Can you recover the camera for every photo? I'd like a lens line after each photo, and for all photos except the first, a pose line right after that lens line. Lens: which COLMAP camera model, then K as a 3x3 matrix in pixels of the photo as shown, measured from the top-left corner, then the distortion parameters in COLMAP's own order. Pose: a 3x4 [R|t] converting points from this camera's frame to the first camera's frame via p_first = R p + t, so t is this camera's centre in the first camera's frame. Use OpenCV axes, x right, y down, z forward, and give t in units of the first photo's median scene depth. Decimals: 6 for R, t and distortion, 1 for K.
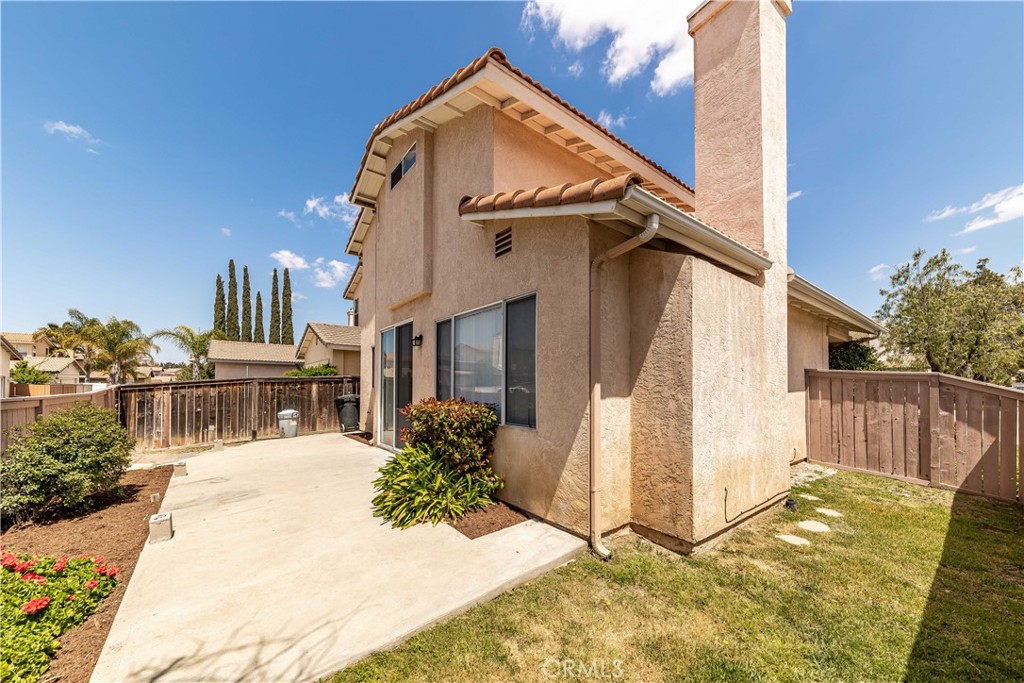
lens RADIAL K [[351.6, 0, 504.1], [0, 351.6, 375.6], [0, 0, 1]] dist [-0.001368, -0.000276]
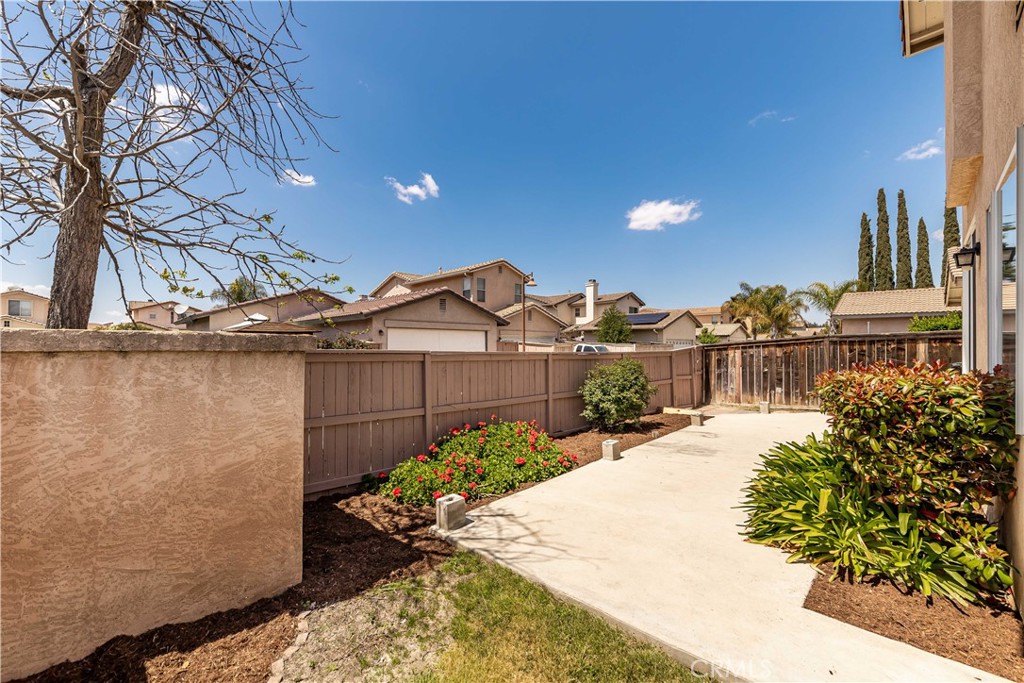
lens RADIAL K [[410.5, 0, 508.1], [0, 410.5, 343.3], [0, 0, 1]] dist [-0.002108, -0.001047]
pose [[0.110988, -0.008670, -0.993784, 0.150637], [0.027170, 0.999615, -0.005686, 0.008252], [0.993450, -0.026370, 0.111180, 0.134315]]
